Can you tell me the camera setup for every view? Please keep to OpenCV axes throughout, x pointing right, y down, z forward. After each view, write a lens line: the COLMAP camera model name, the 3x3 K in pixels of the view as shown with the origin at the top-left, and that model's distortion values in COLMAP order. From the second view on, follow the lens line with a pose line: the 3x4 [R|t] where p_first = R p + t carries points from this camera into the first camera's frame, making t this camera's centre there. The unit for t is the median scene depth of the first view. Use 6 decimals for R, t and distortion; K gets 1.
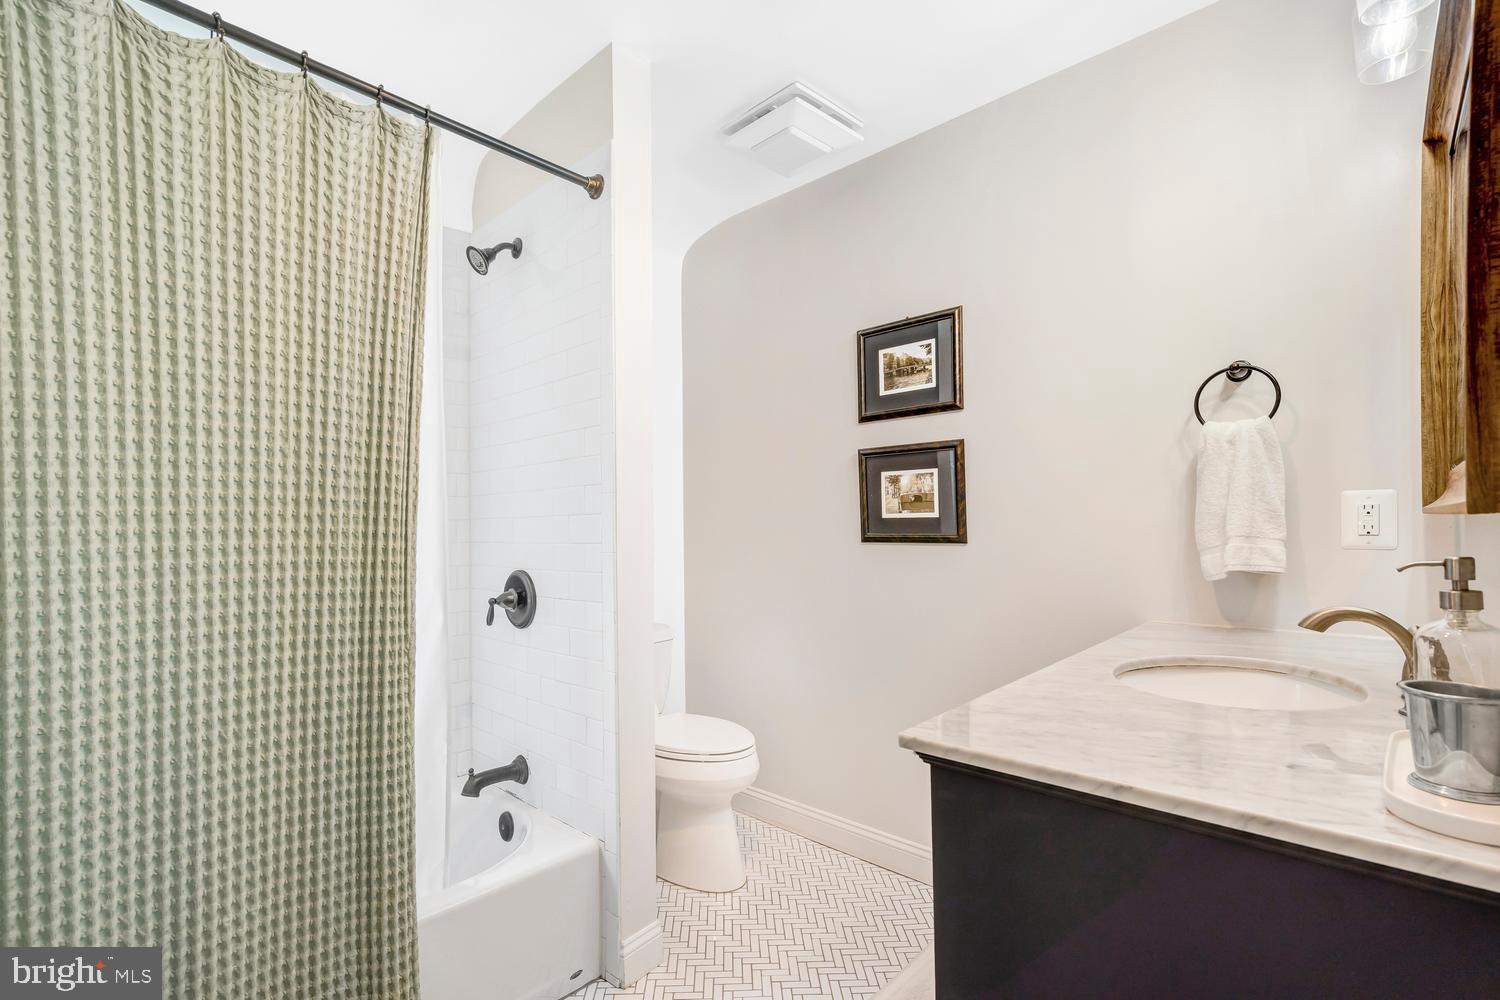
lens RADIAL K [[697.1, 0, 754.1], [0, 697.1, 508.8], [0, 0, 1]] dist [-0.002000, 0.003472]
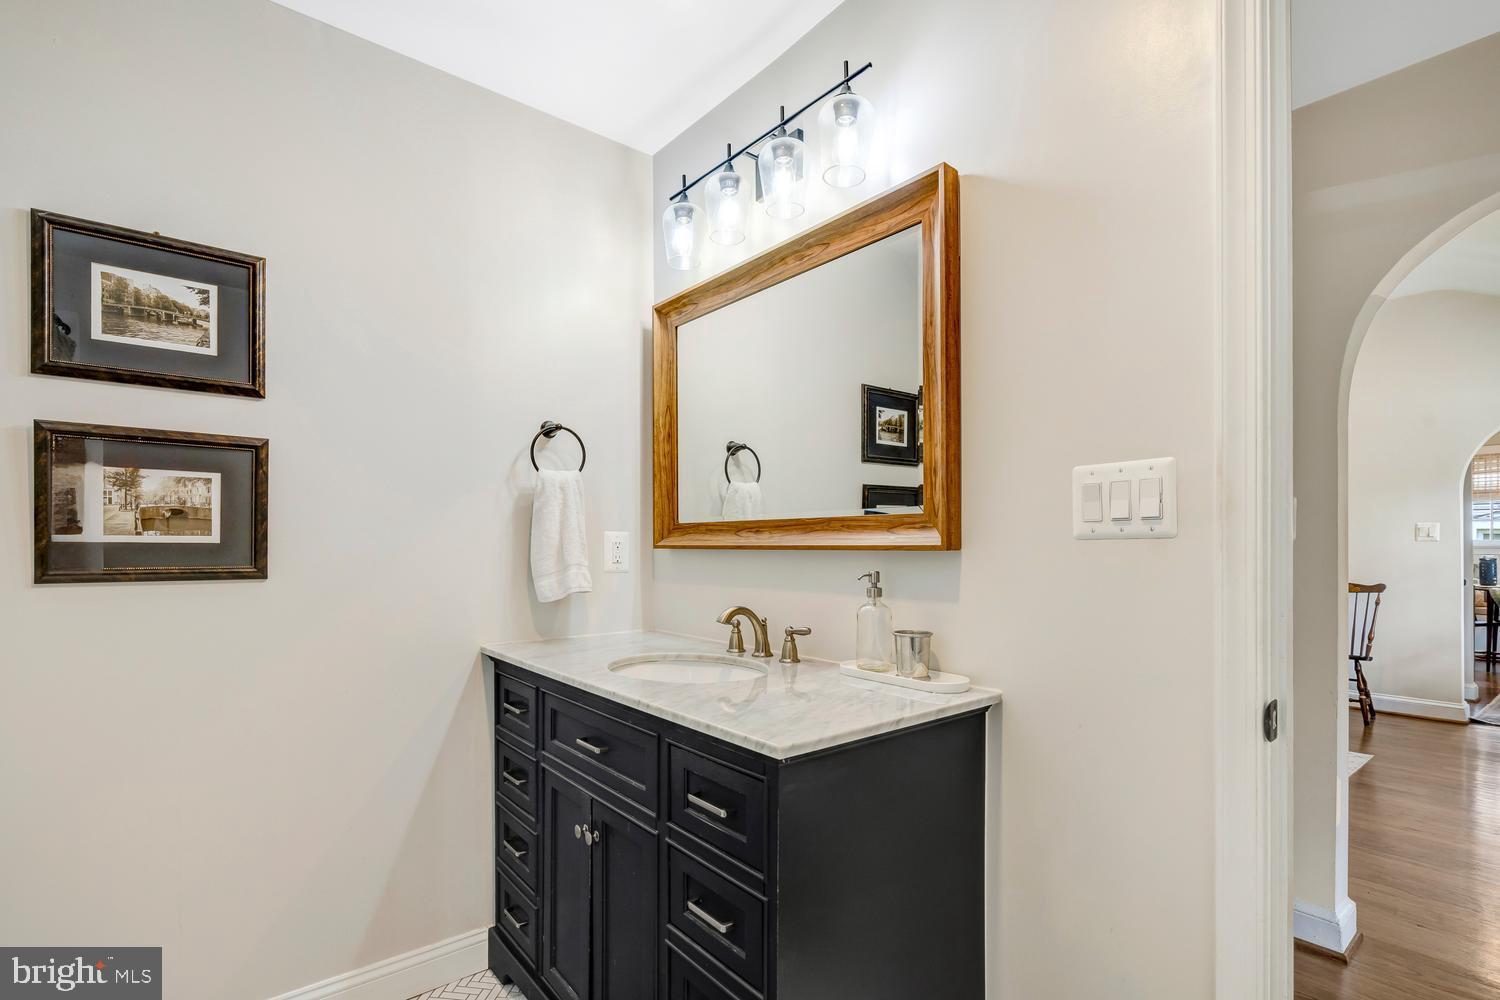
lens RADIAL K [[697.1, 0, 745.0], [0, 697.1, 550.9], [0, 0, 1]] dist [-0.002000, 0.003472]
pose [[0.131712, 0.009572, 0.991242, -0.357909], [-0.025414, 0.999657, -0.006276, 0.010887], [-0.990962, -0.024365, 0.131910, 0.376433]]
